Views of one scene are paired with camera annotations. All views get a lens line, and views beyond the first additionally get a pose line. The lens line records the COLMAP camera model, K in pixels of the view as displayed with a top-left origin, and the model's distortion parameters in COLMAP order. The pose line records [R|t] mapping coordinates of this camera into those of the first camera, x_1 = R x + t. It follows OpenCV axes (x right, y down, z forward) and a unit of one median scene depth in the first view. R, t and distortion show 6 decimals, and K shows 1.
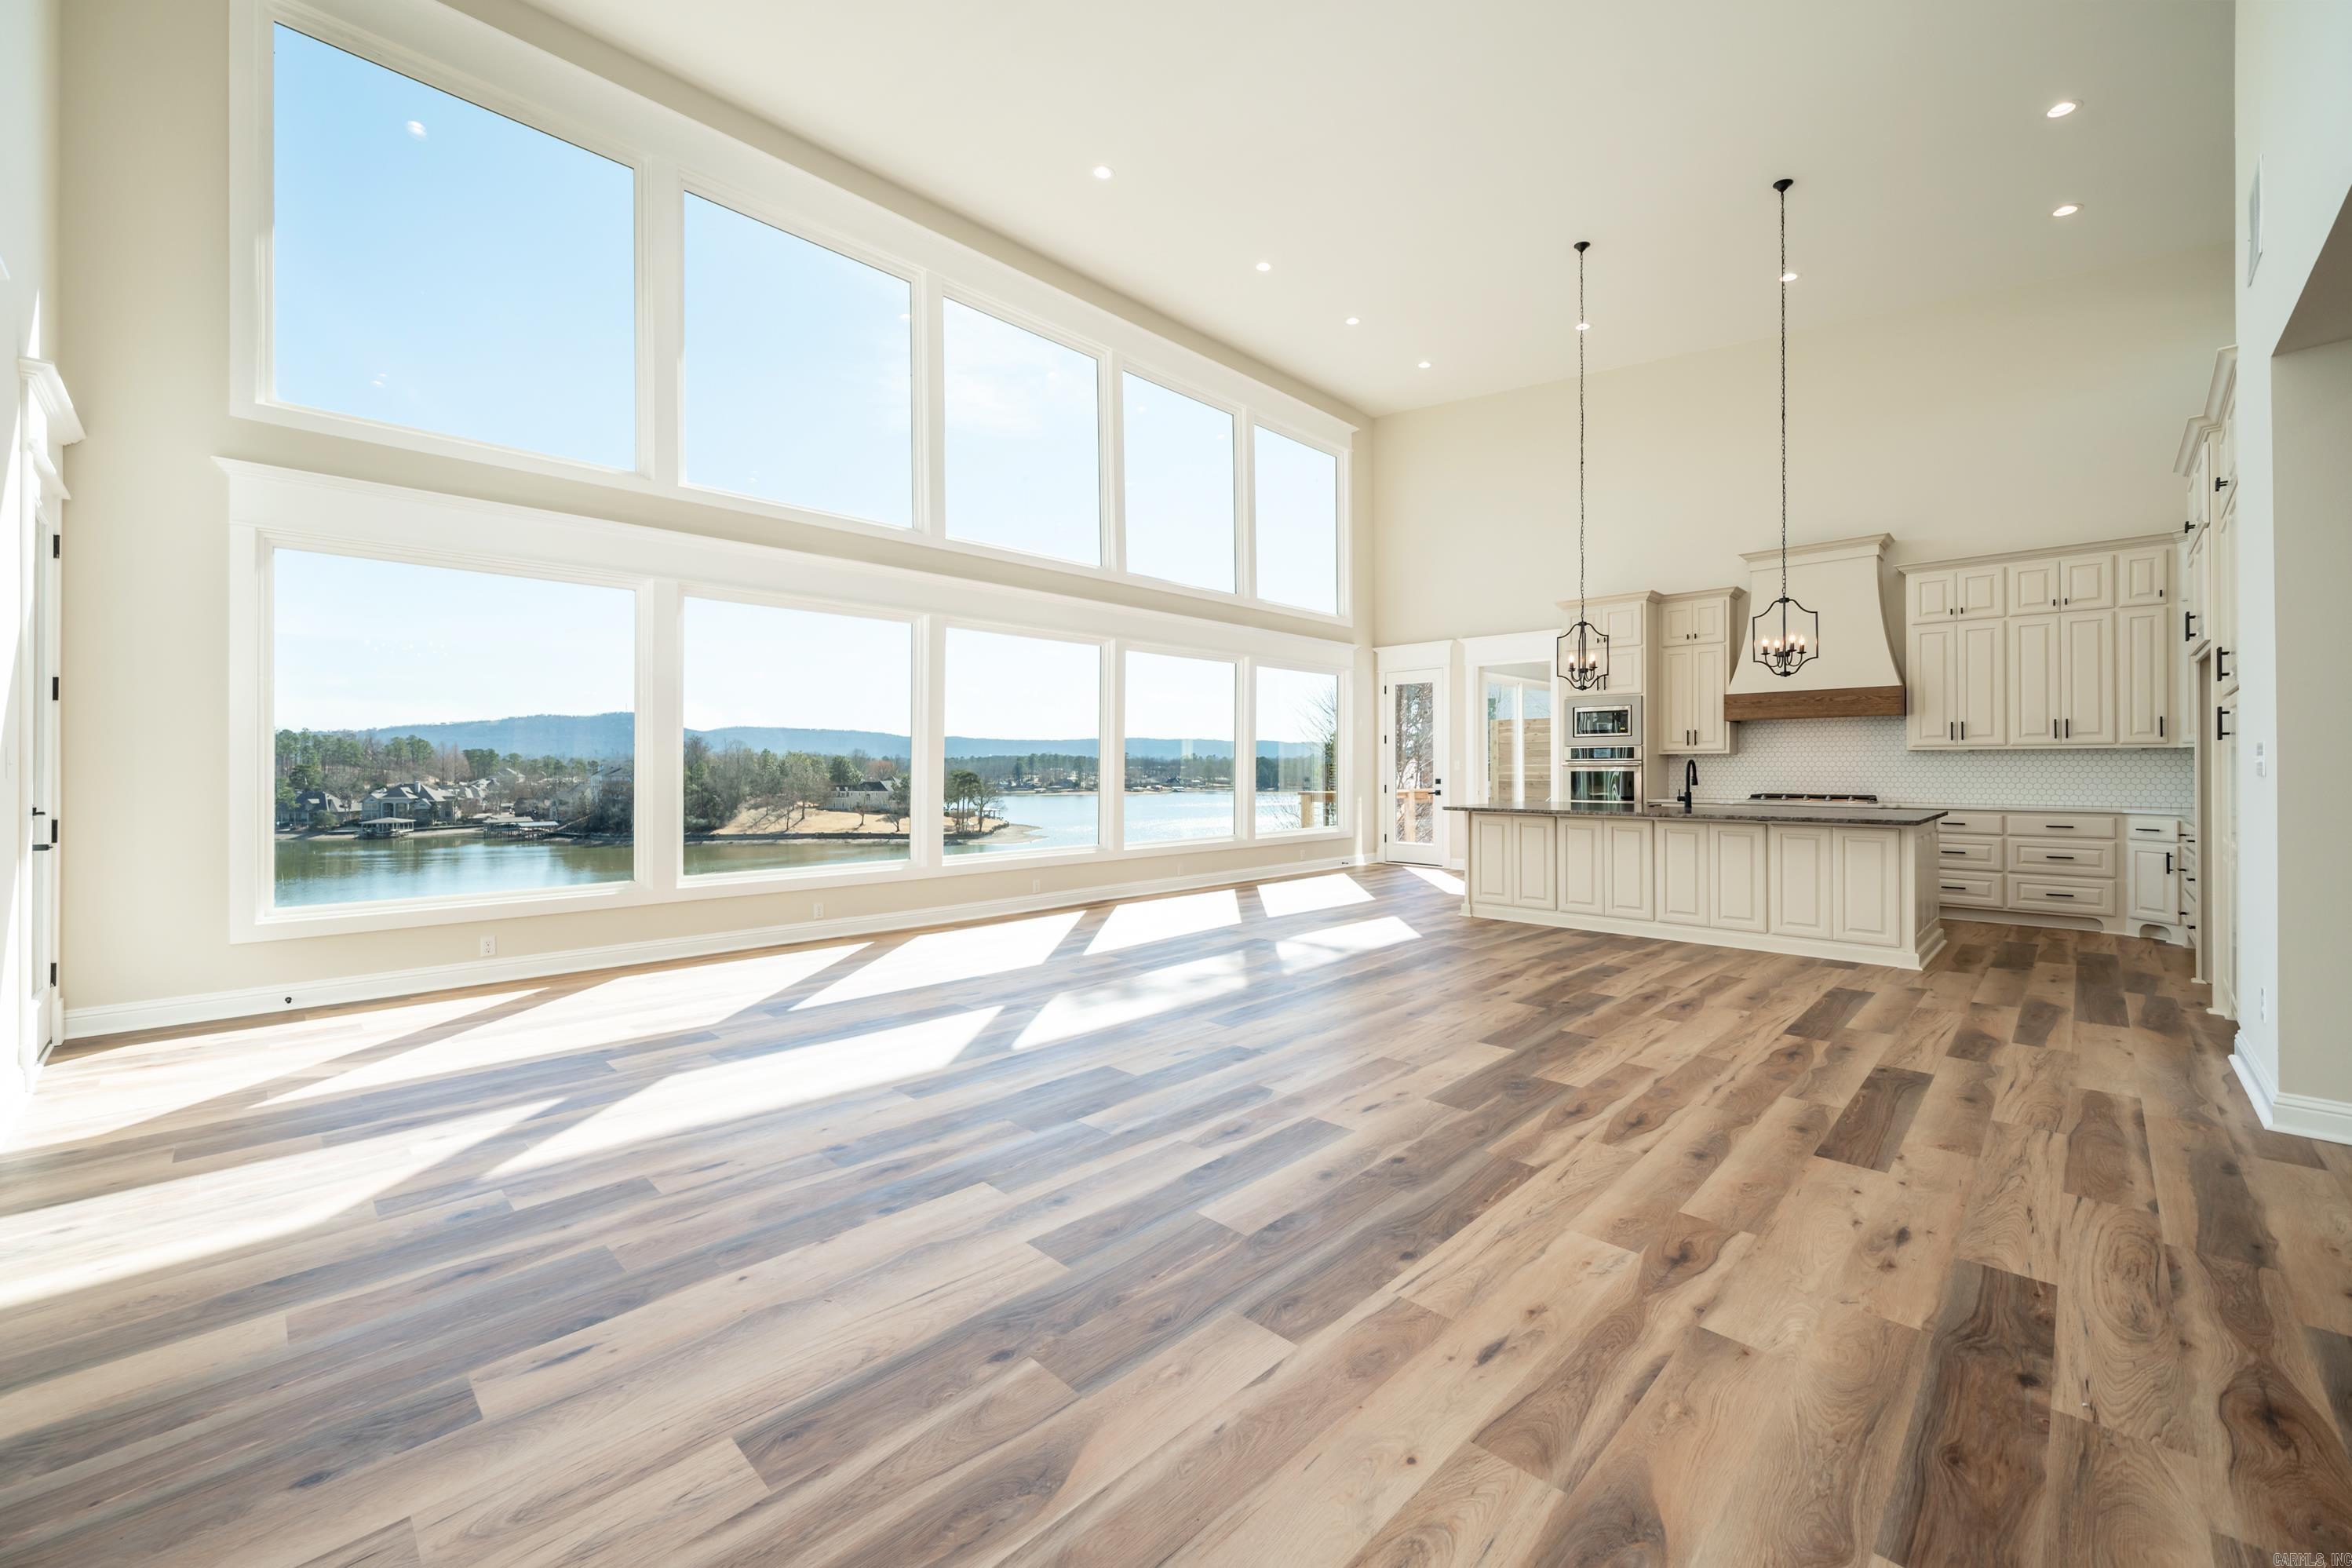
lens RADIAL K [[933.3, 0, 1177.6], [0, 933.3, 763.0], [0, 0, 1]] dist [0.000399, 0.000205]
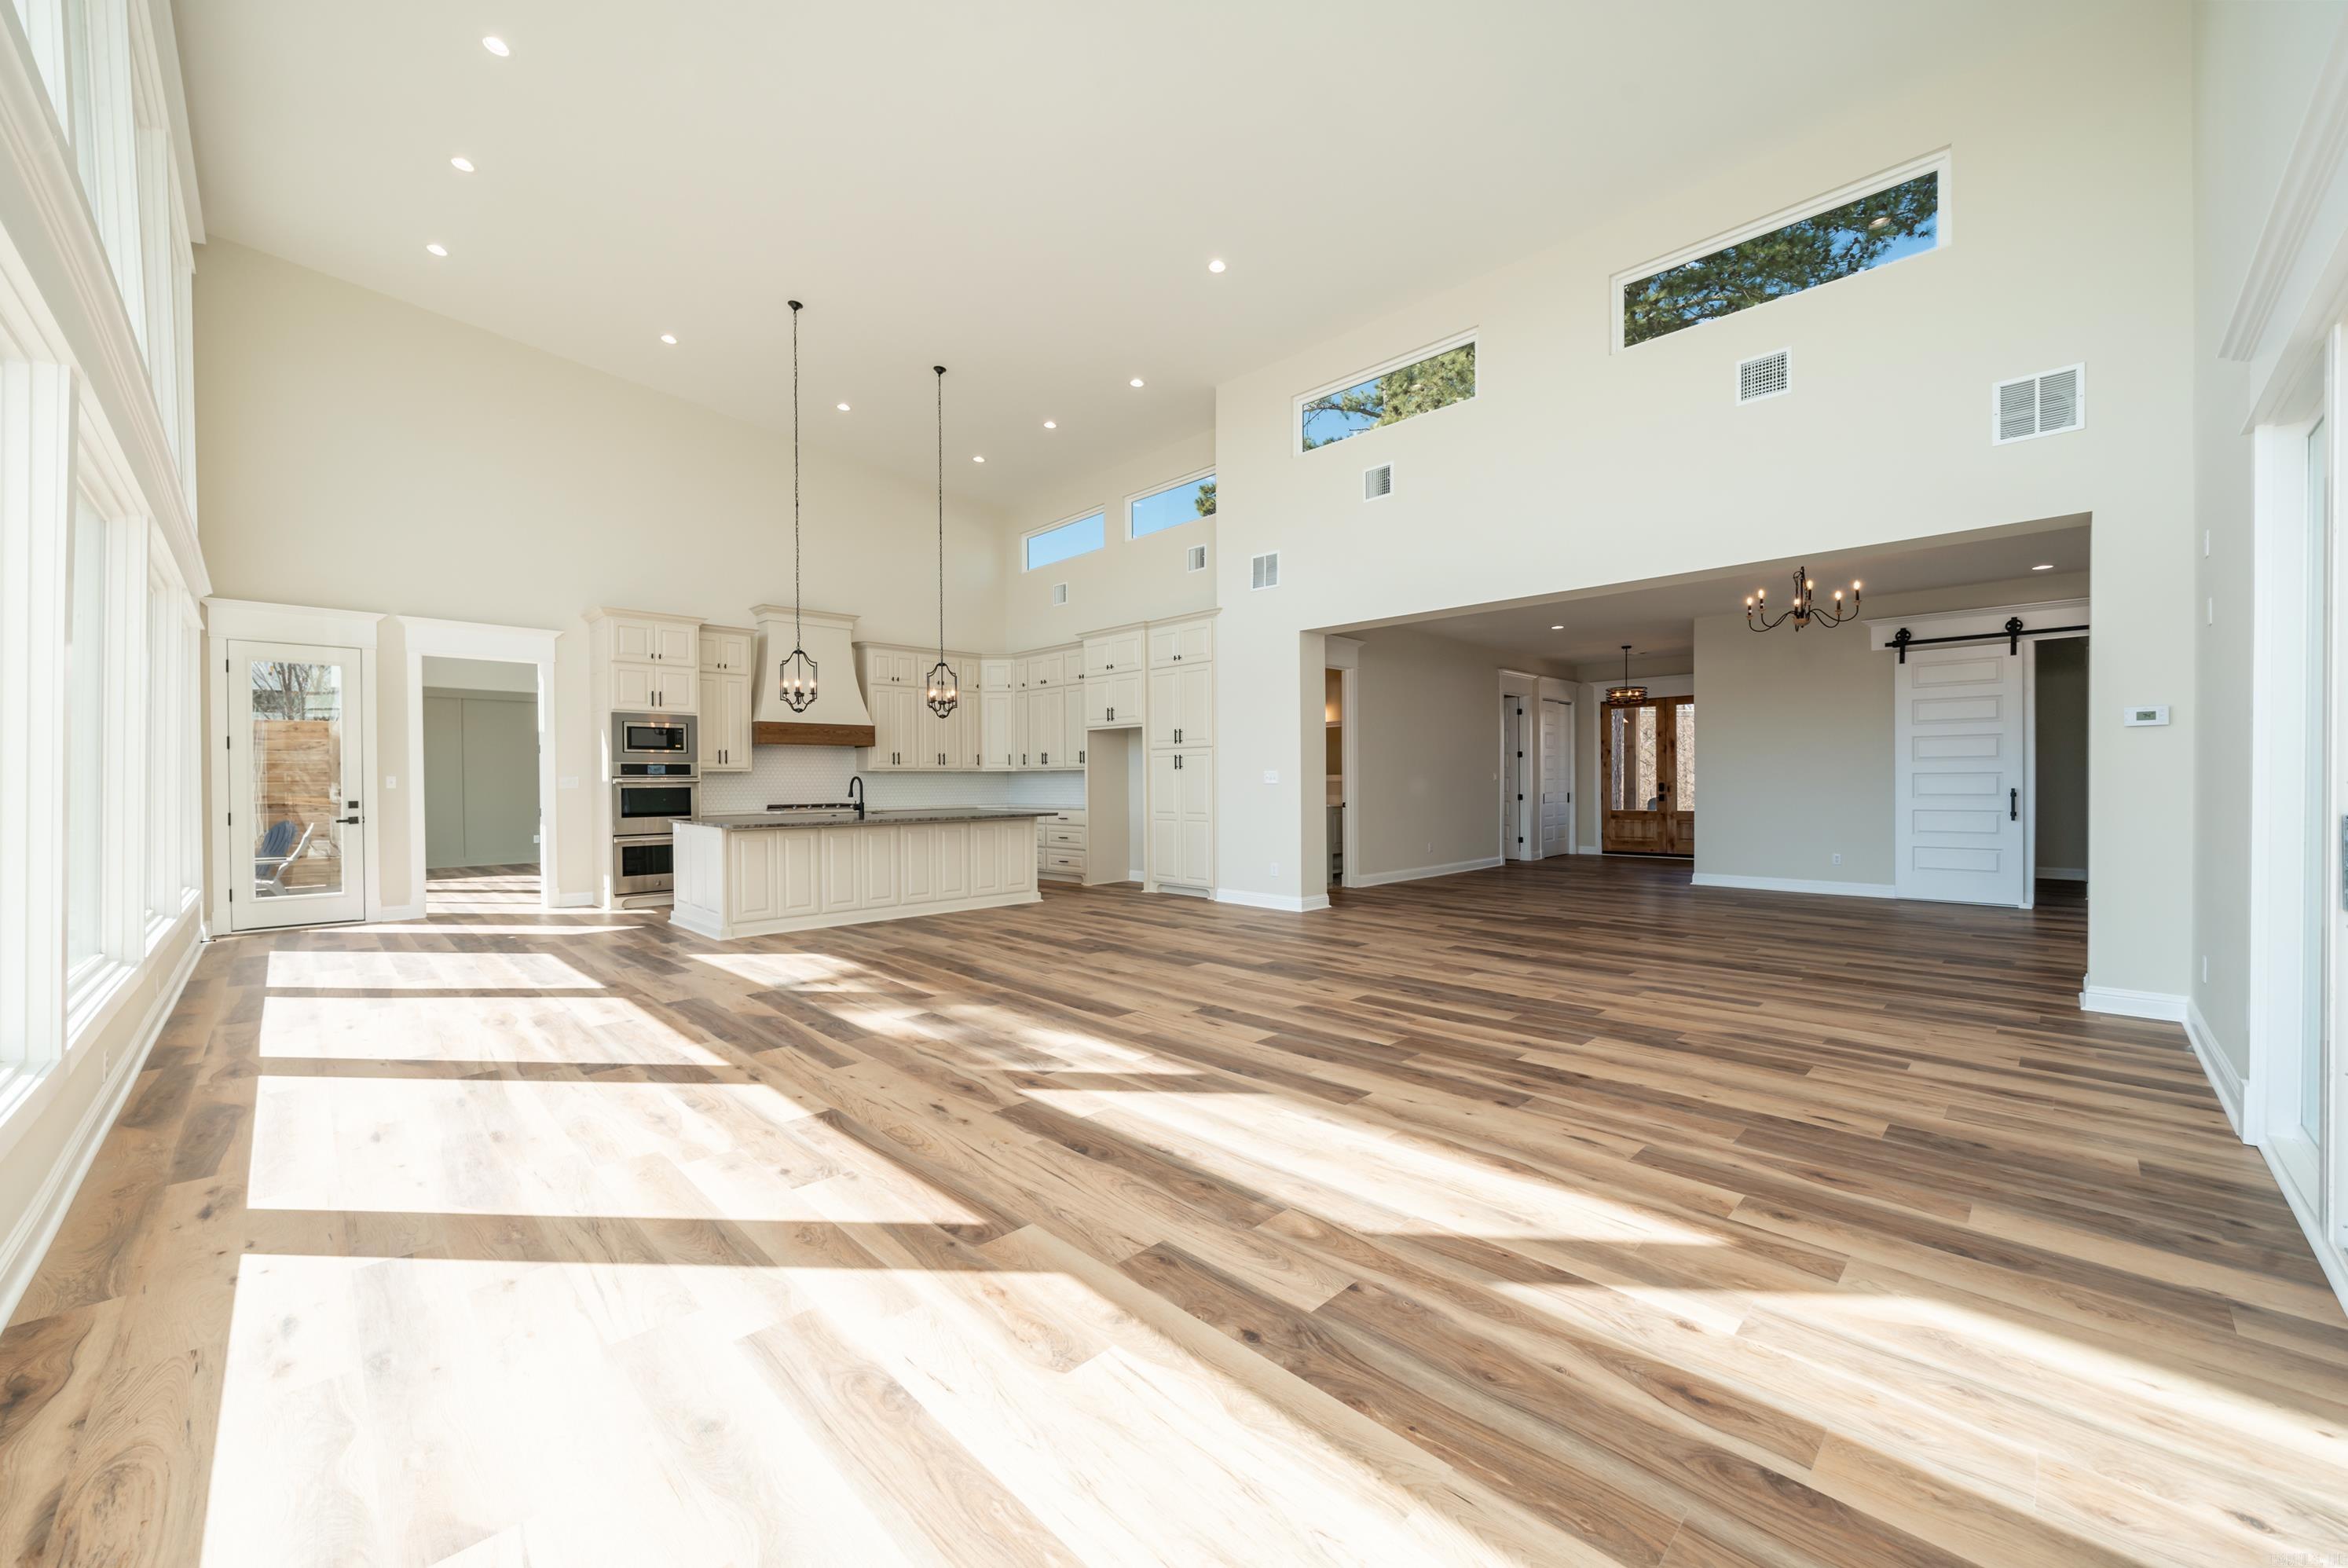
lens RADIAL K [[886.6, 0, 1157.8], [0, 886.6, 793.8], [0, 0, 1]] dist [-0.009464, -0.000179]
pose [[0.021834, -0.007398, 0.999734, -1.294907], [-0.001357, 0.999971, 0.007429, 0.020462], [-0.999761, -0.001519, 0.021823, 1.242784]]
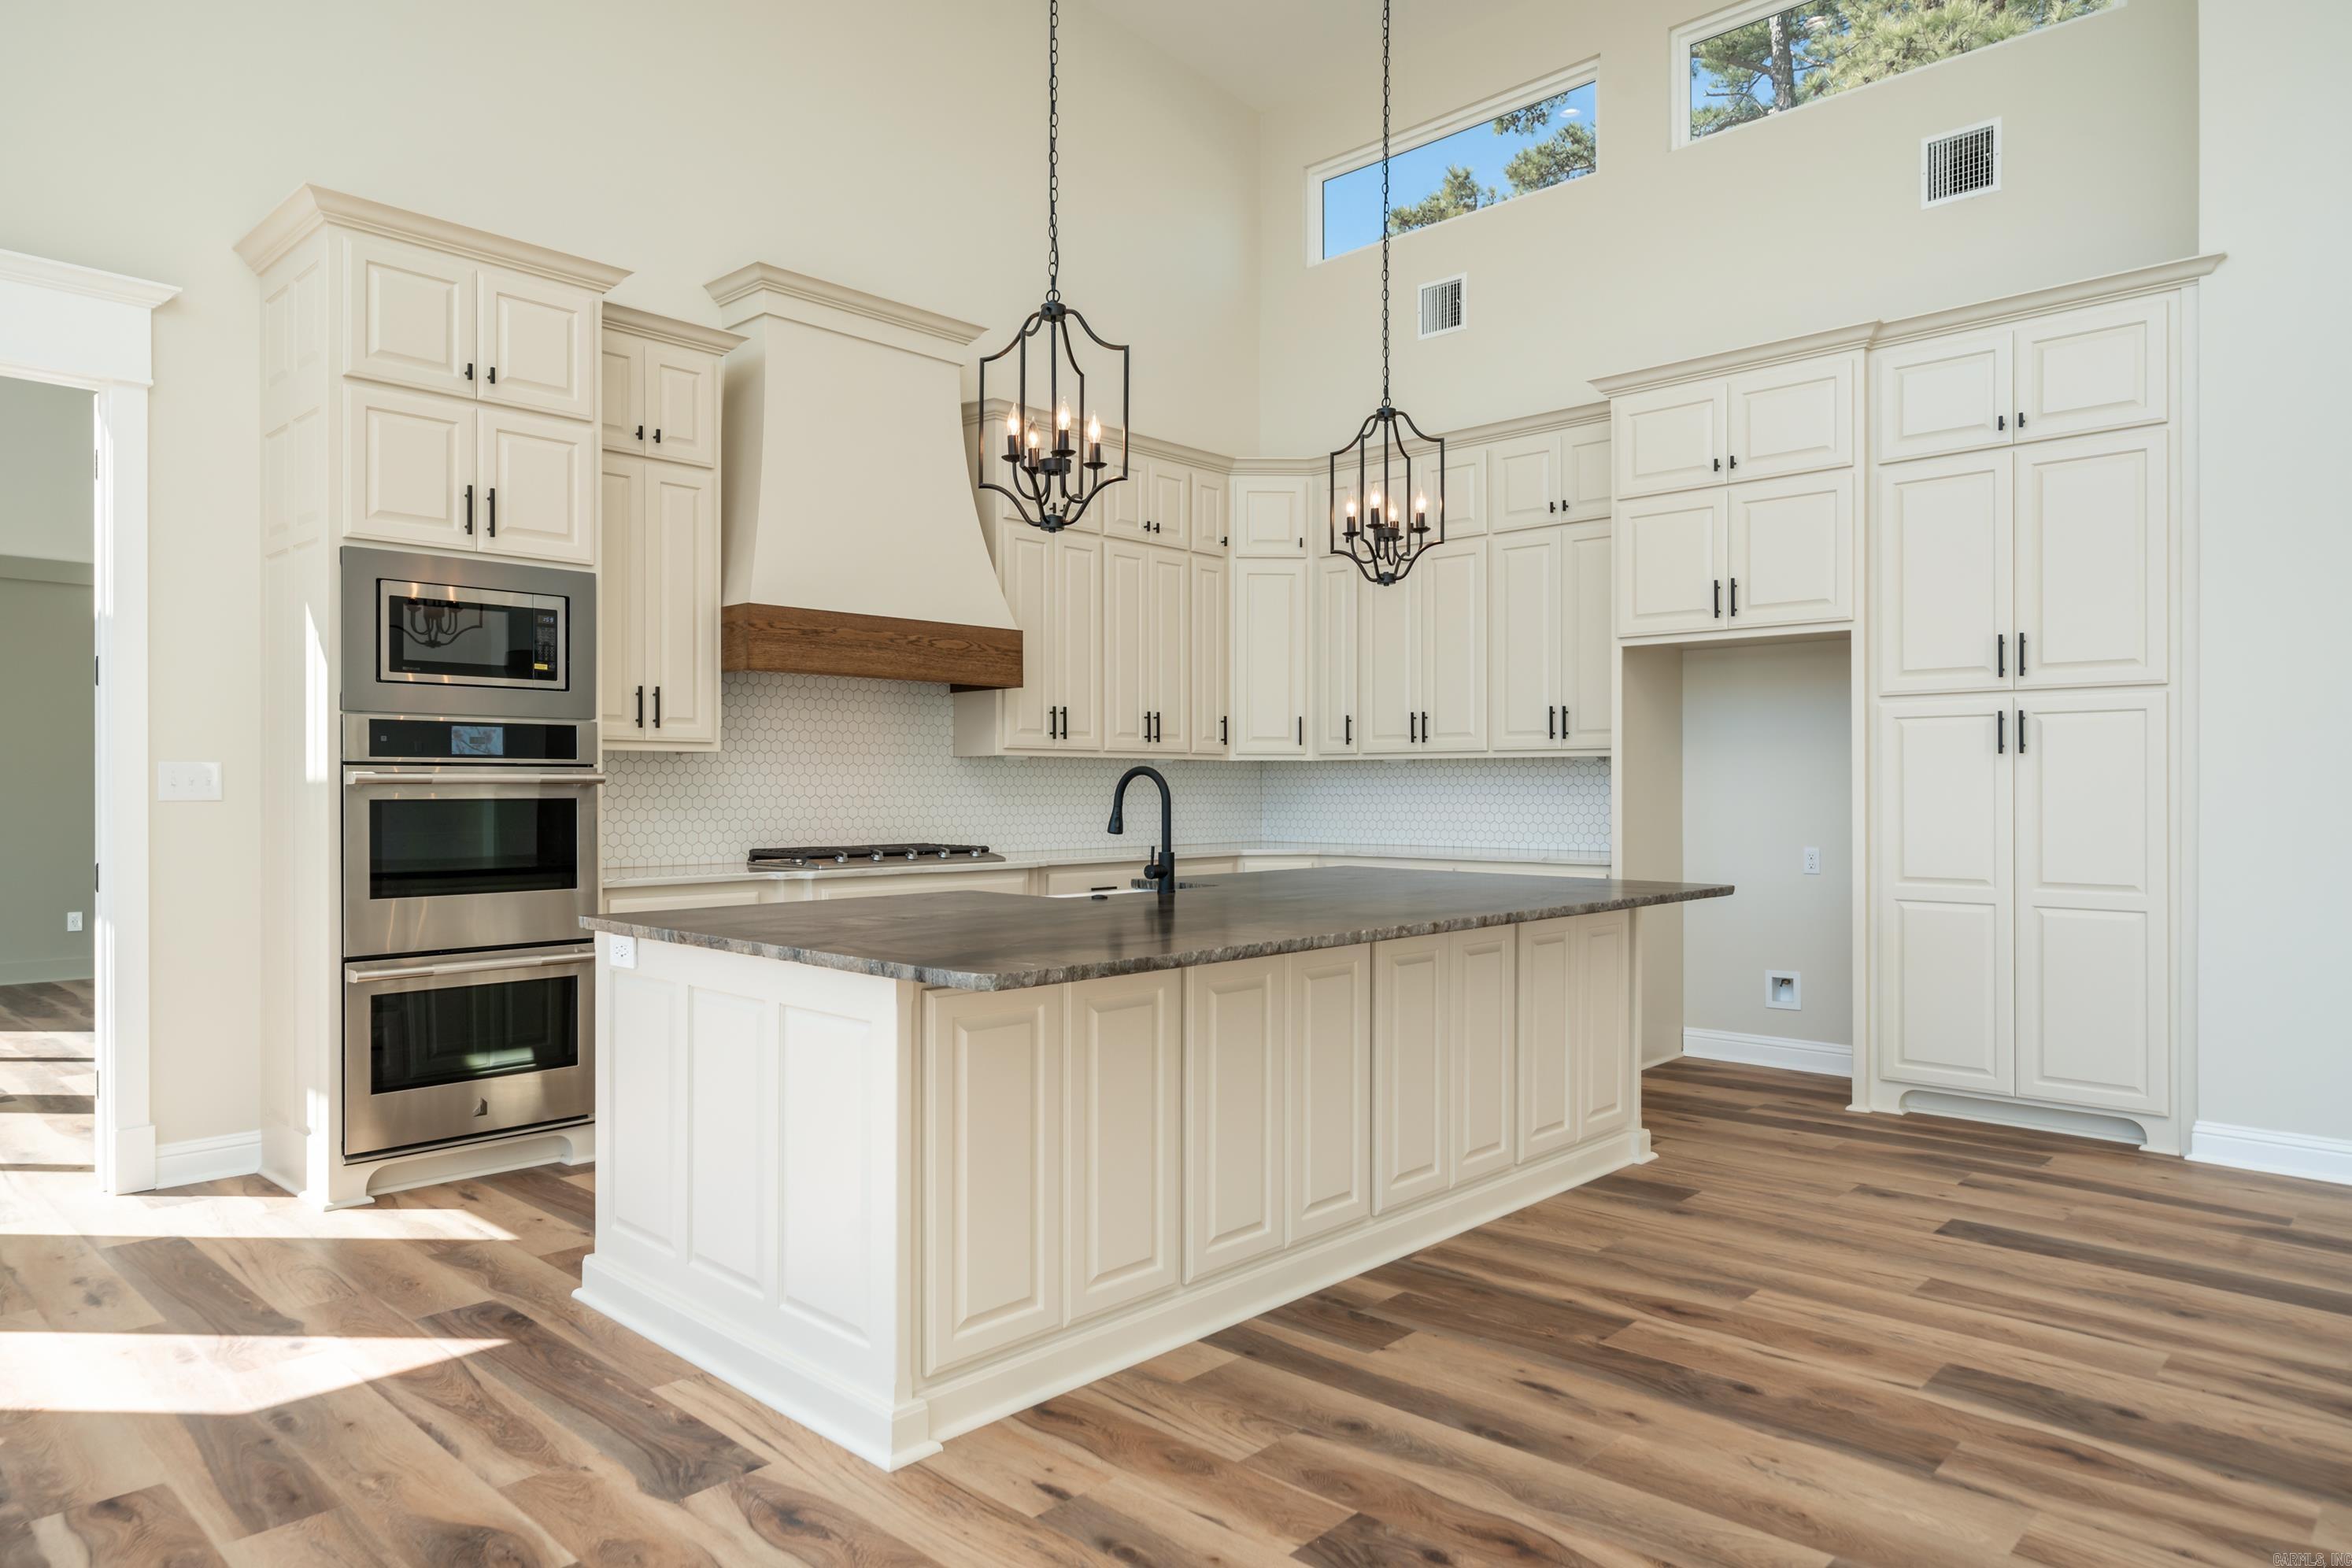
lens RADIAL K [[1420.4, 0, 1079.9], [0, 1420.4, 793.3], [0, 0, 1]] dist [-0.005816, -0.001628]
pose [[0.015461, 0.003001, 0.999876, -0.011485], [-0.007730, 0.999966, -0.002882, 0.017855], [-0.999851, -0.007684, 0.015484, 2.202769]]
